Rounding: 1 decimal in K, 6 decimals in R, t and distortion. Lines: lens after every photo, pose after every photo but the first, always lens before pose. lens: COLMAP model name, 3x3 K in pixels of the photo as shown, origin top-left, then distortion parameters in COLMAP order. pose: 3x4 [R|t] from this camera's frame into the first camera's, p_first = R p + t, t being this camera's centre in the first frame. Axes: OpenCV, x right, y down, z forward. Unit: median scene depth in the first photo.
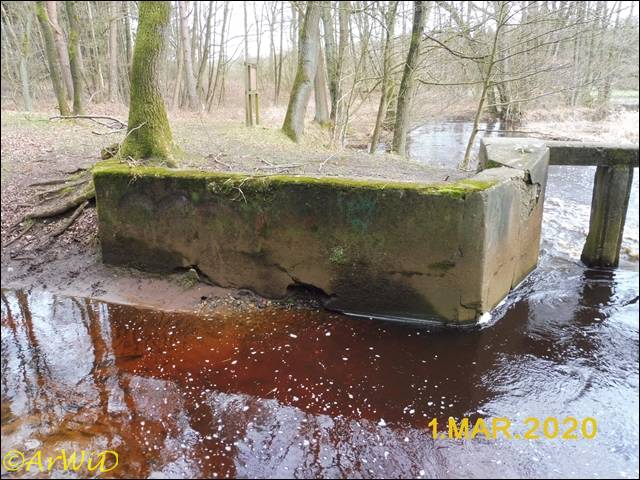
lens RADIAL K [[504.9, 0, 318.9], [0, 504.9, 239.1], [0, 0, 1]] dist [-0.054672, -0.001424]
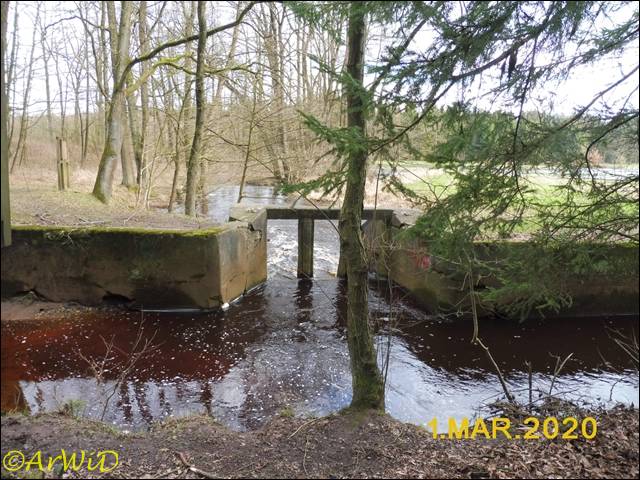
lens RADIAL K [[475.8, 0, 319.0], [0, 475.8, 245.2], [0, 0, 1]] dist [-0.019347, 0.005656]
pose [[0.928957, -0.026998, 0.369201, 0.022574], [0.062748, 0.994389, -0.085166, 0.097738], [-0.364830, 0.102282, 0.925439, -0.617871]]
